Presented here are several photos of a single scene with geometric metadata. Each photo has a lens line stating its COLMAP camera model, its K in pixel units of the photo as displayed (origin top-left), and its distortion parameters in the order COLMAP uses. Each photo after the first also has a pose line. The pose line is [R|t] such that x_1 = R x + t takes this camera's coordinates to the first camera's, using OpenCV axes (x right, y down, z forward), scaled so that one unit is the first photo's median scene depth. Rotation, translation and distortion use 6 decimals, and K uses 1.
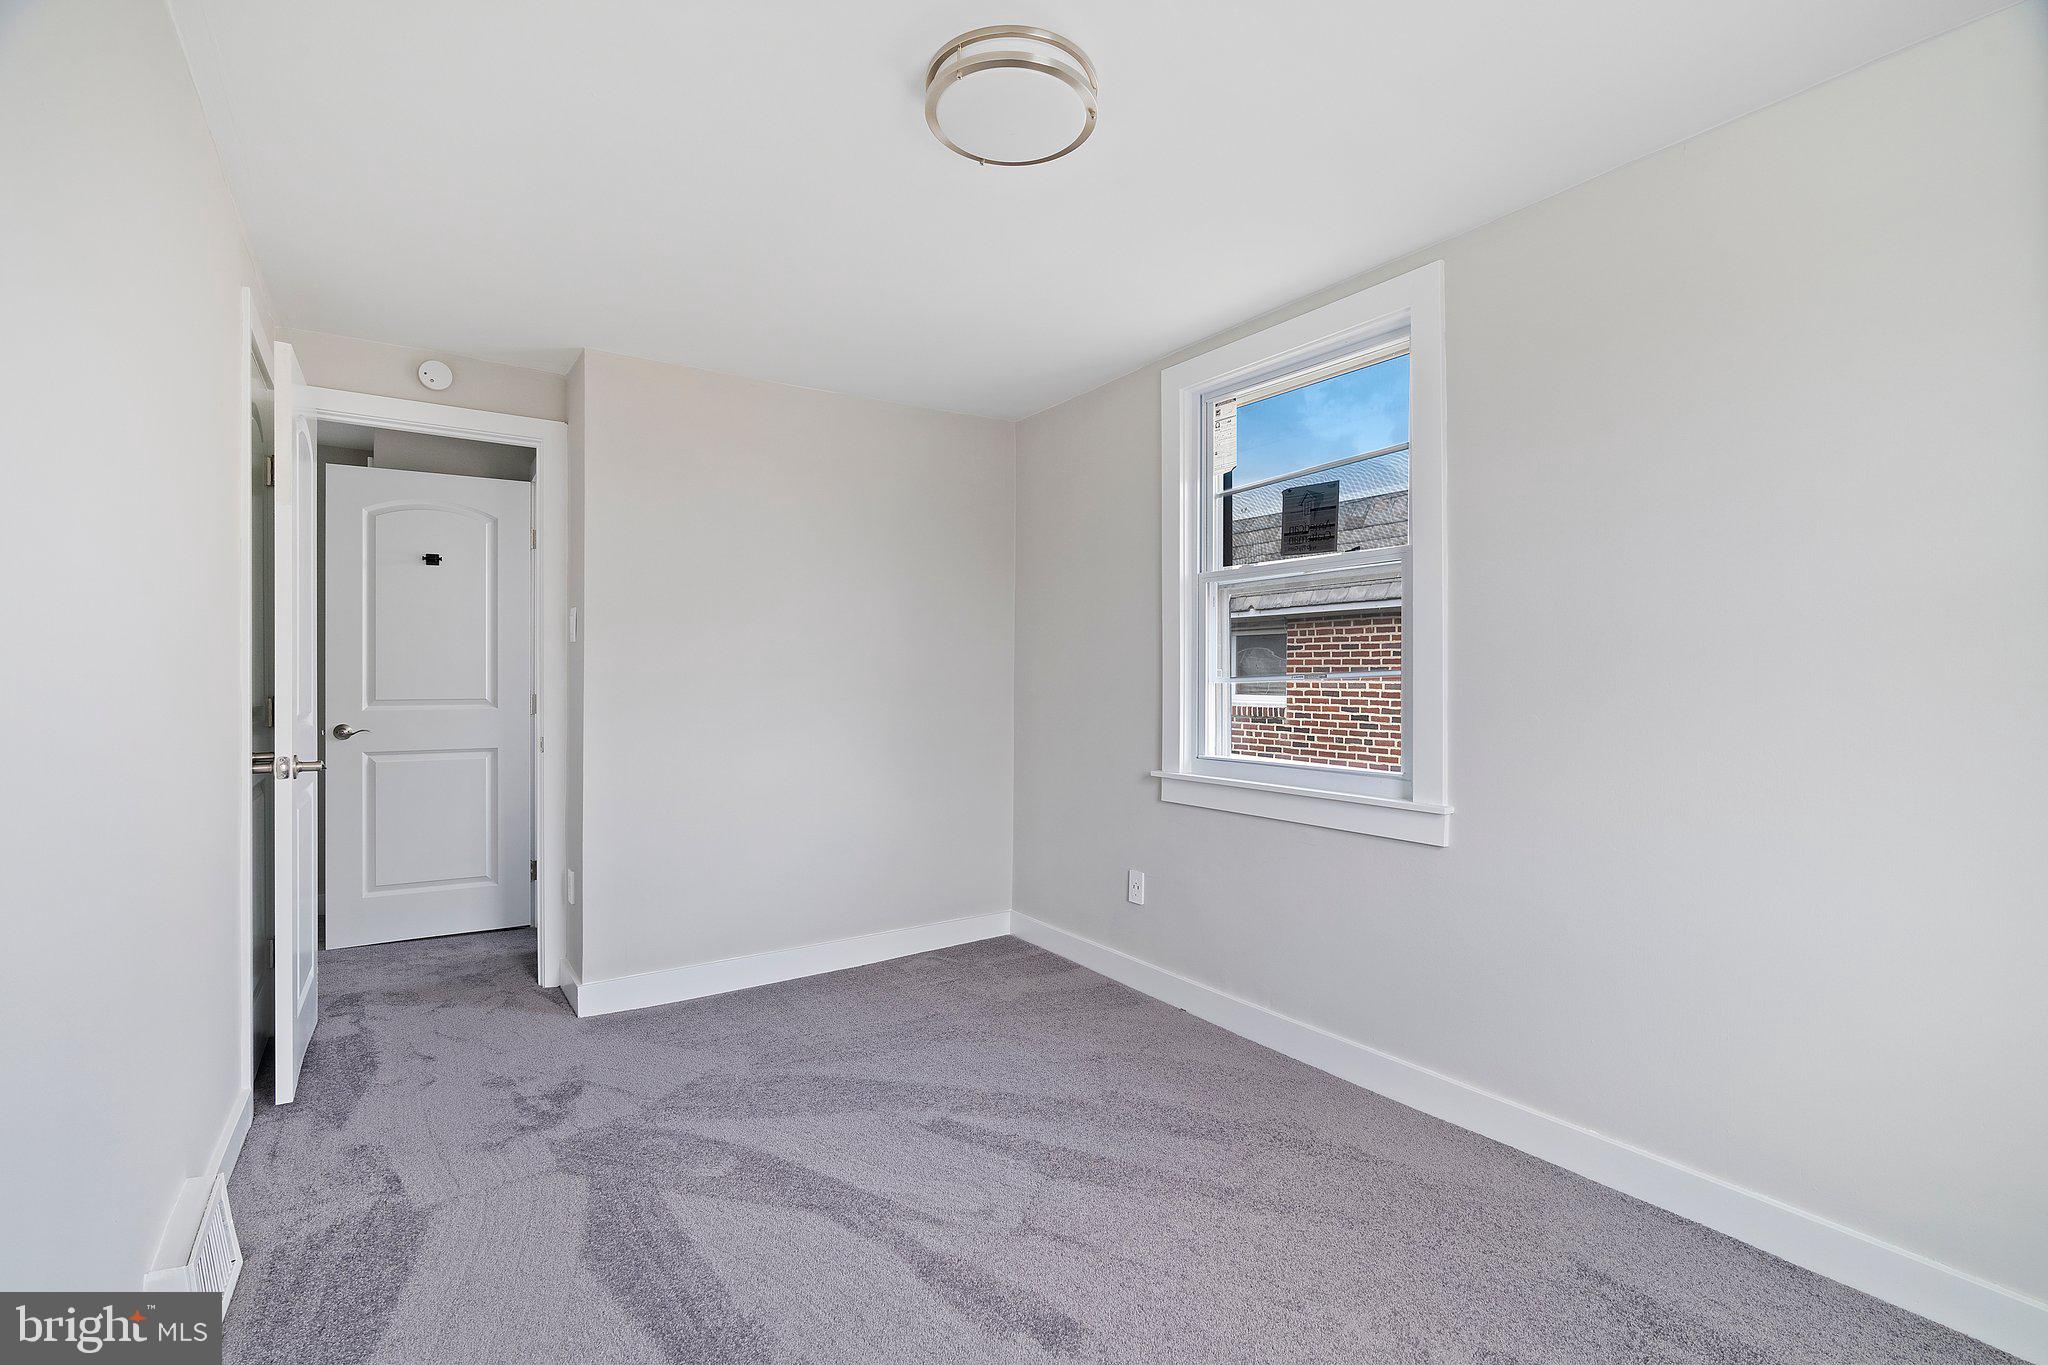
lens RADIAL K [[931.1, 0, 1010.4], [0, 931.1, 671.4], [0, 0, 1]] dist [-0.011204, 0.003701]
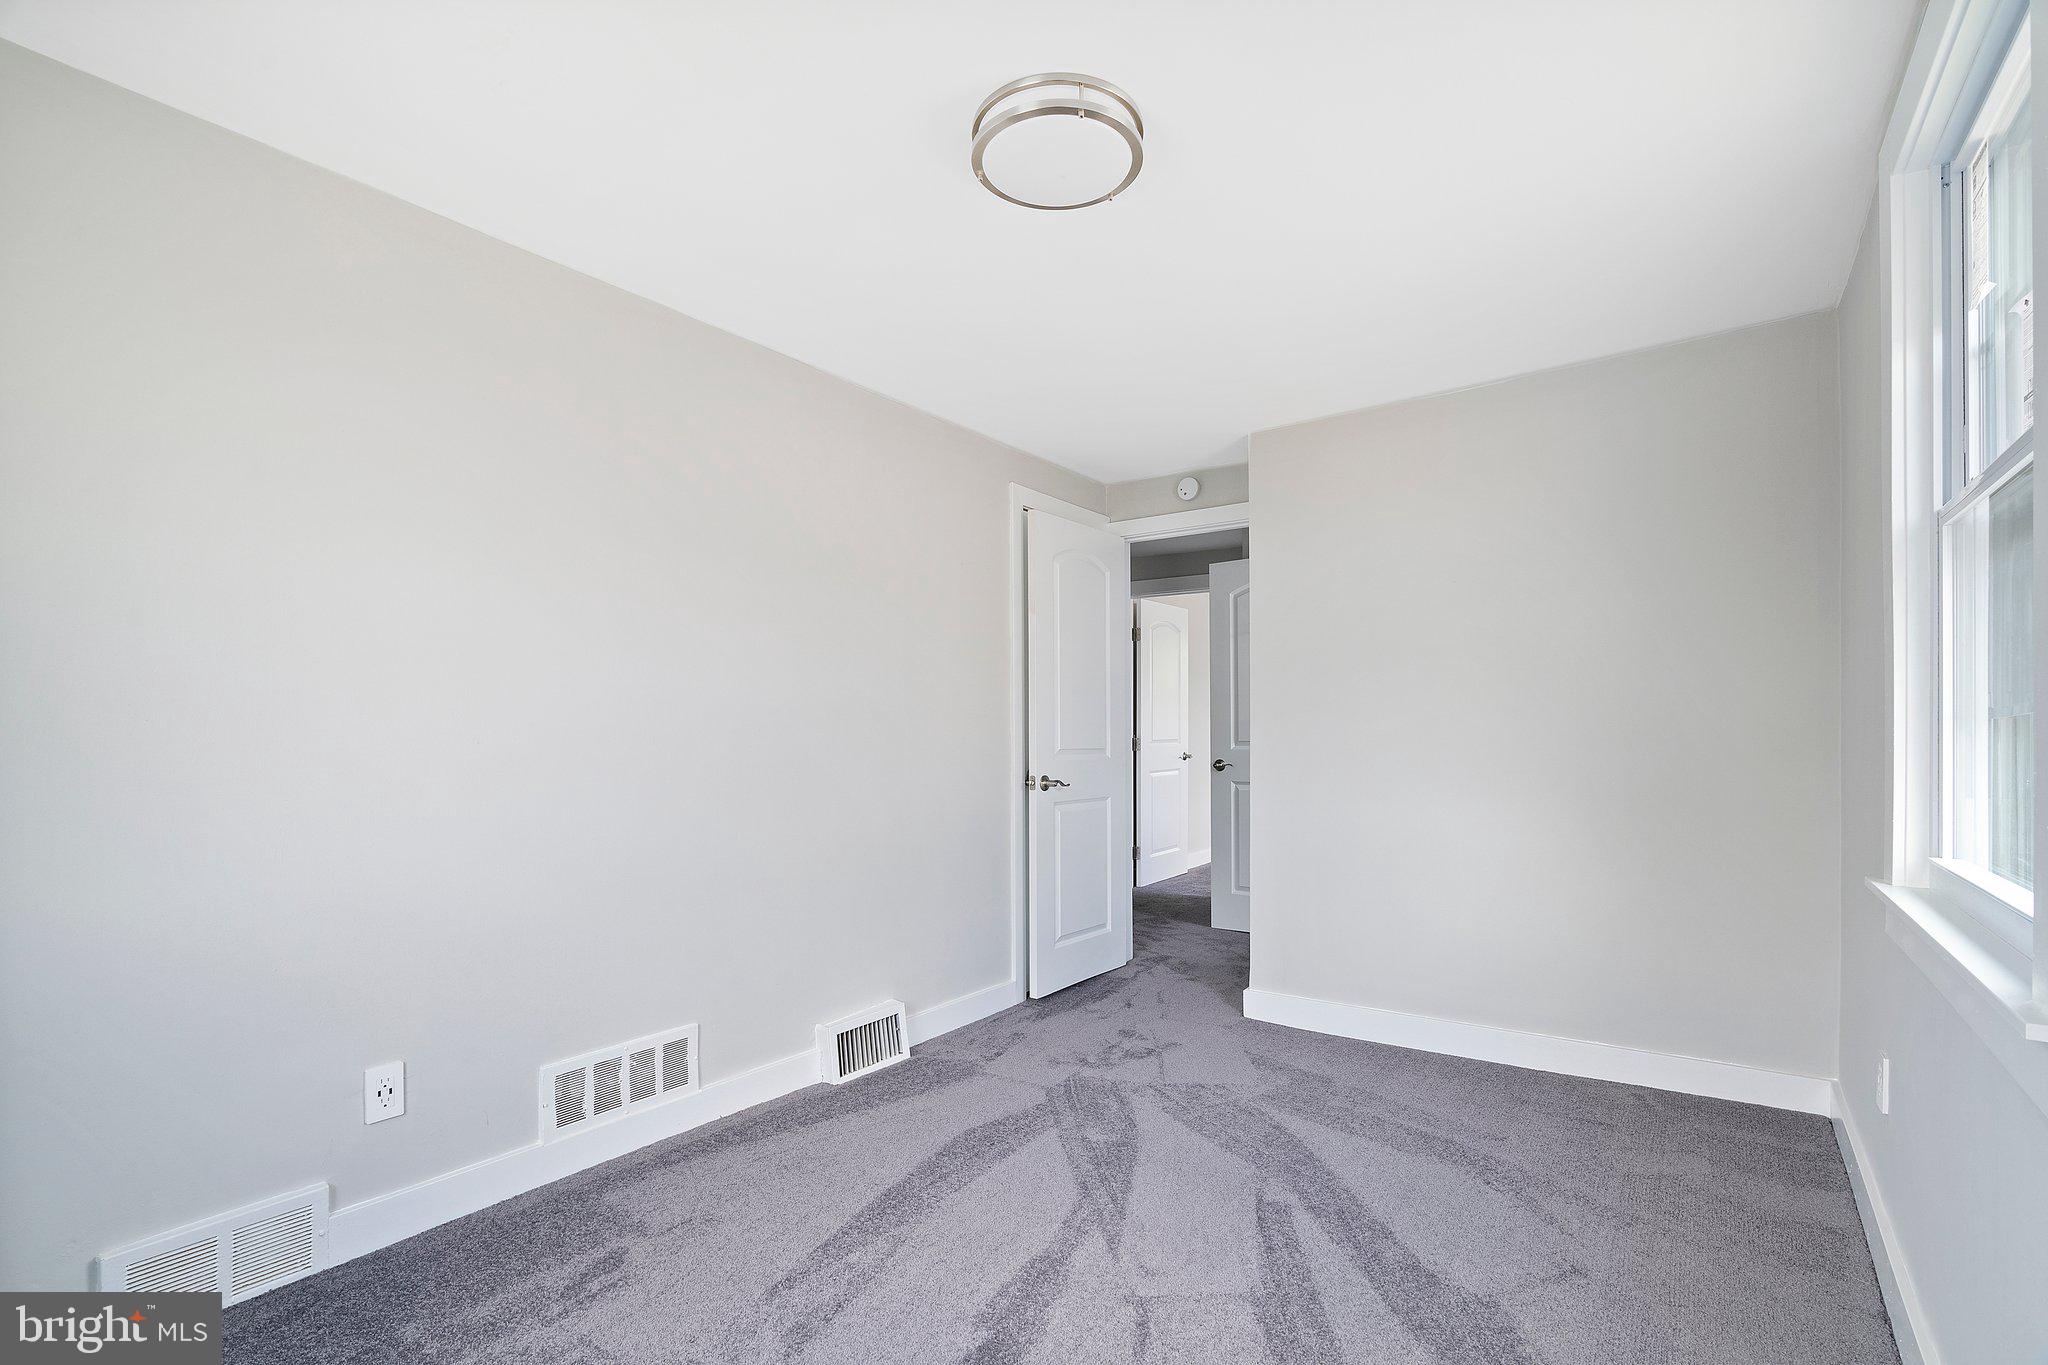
lens RADIAL K [[931.1, 0, 1021.7], [0, 931.1, 714.2], [0, 0, 1]] dist [-0.011204, 0.003701]
pose [[0.345495, -0.019626, -0.938215, 0.569318], [0.016053, 0.999759, -0.015002, 0.010857], [0.938283, -0.009878, 0.345727, 0.370790]]
